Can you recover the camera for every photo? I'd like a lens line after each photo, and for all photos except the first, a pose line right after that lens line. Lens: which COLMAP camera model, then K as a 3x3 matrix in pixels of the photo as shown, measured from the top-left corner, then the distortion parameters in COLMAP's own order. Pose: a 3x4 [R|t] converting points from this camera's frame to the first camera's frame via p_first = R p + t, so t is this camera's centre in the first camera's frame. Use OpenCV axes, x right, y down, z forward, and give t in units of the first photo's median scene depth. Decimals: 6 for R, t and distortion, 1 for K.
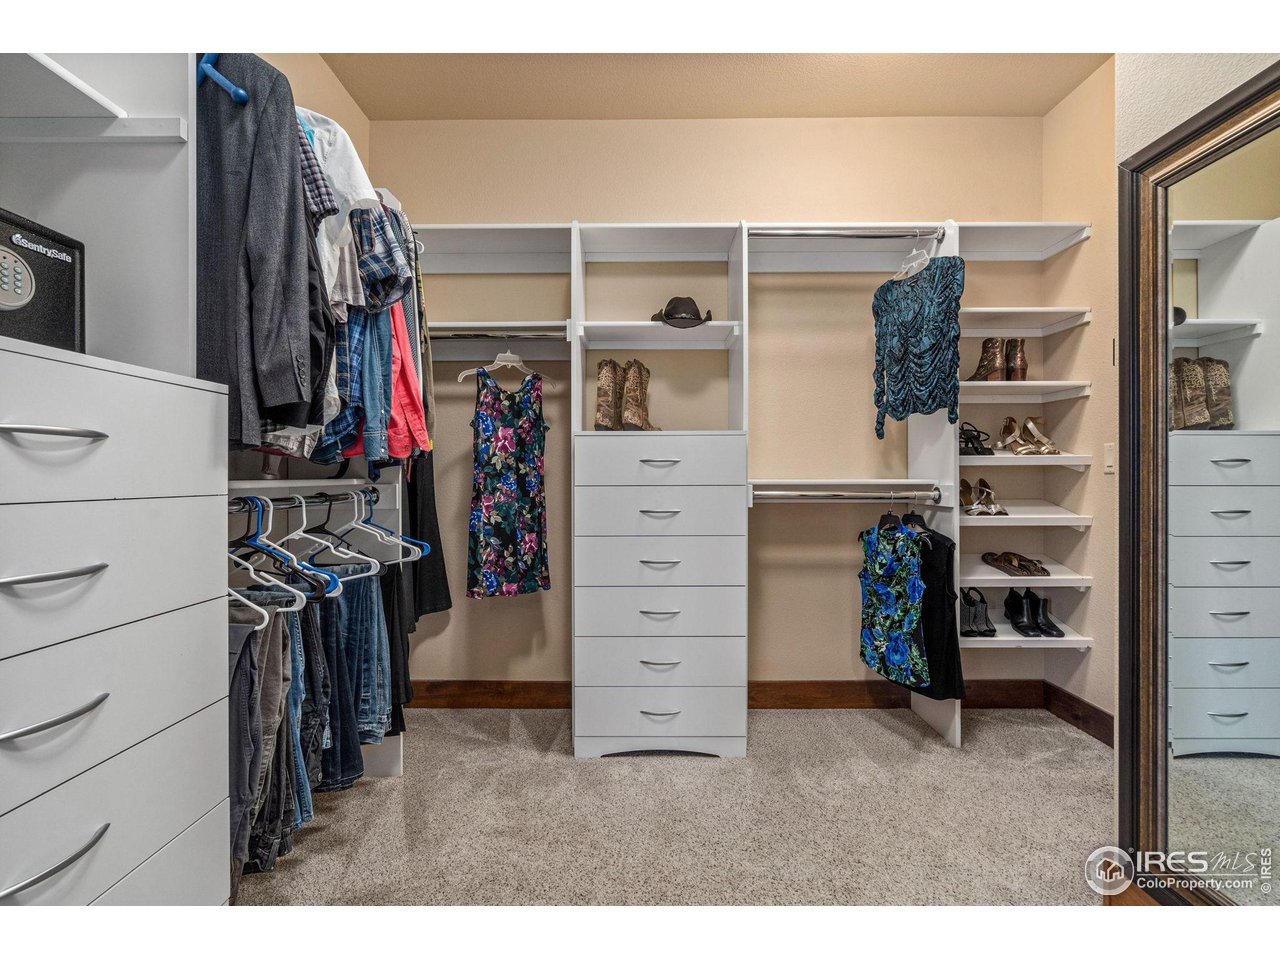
lens RADIAL K [[586.9, 0, 636.7], [0, 586.9, 478.4], [0, 0, 1]] dist [-0.000292, 0.001225]
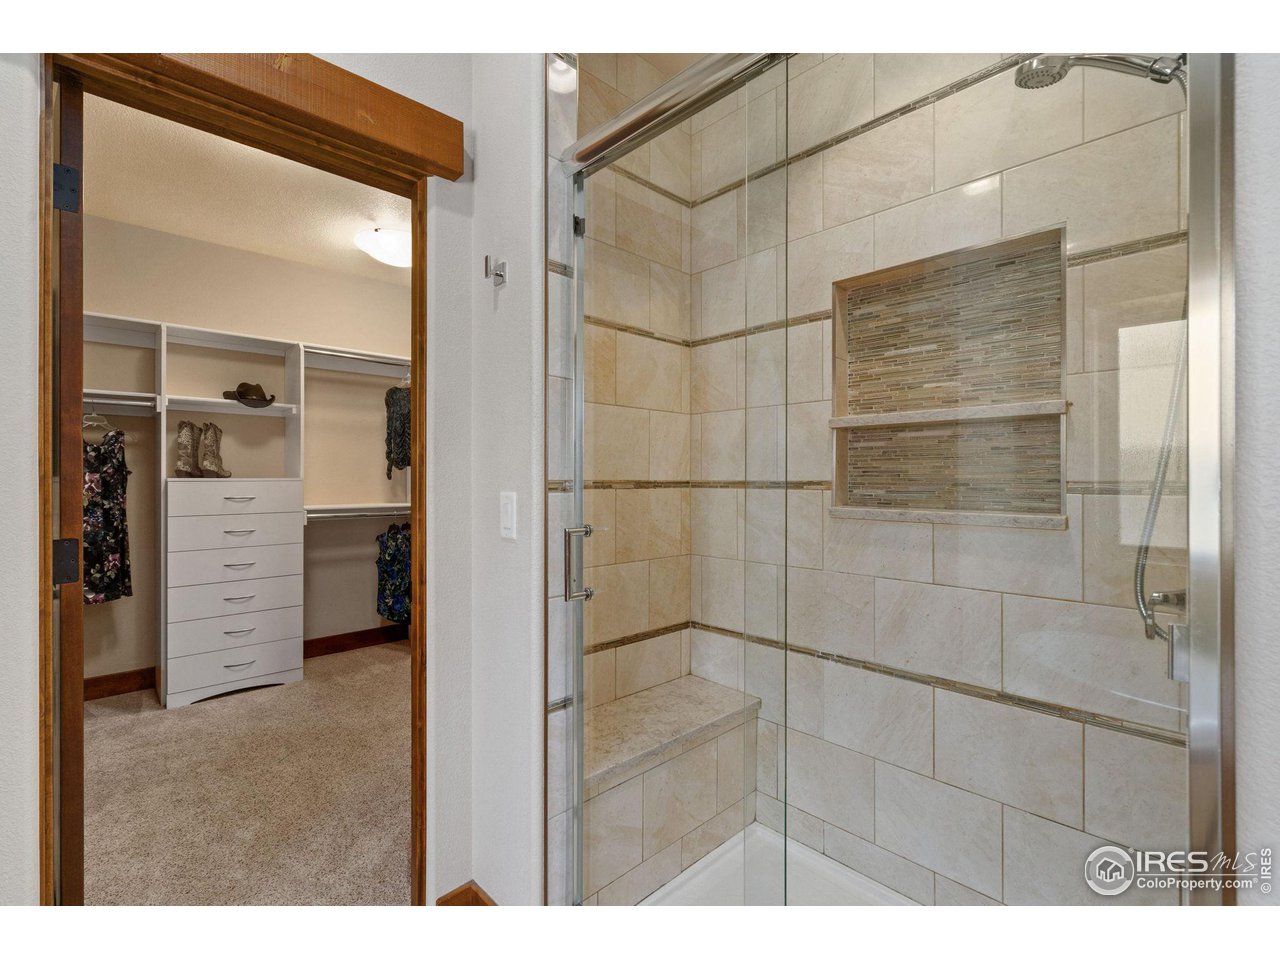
lens RADIAL K [[586.9, 0, 636.7], [0, 586.9, 478.4], [0, 0, 1]] dist [-0.000292, 0.001225]
pose [[0.724662, 0.001286, 0.689103, -0.239668], [0.001876, 0.999991, -0.003839, -0.066239], [-0.689102, 0.004074, 0.724653, -0.735349]]
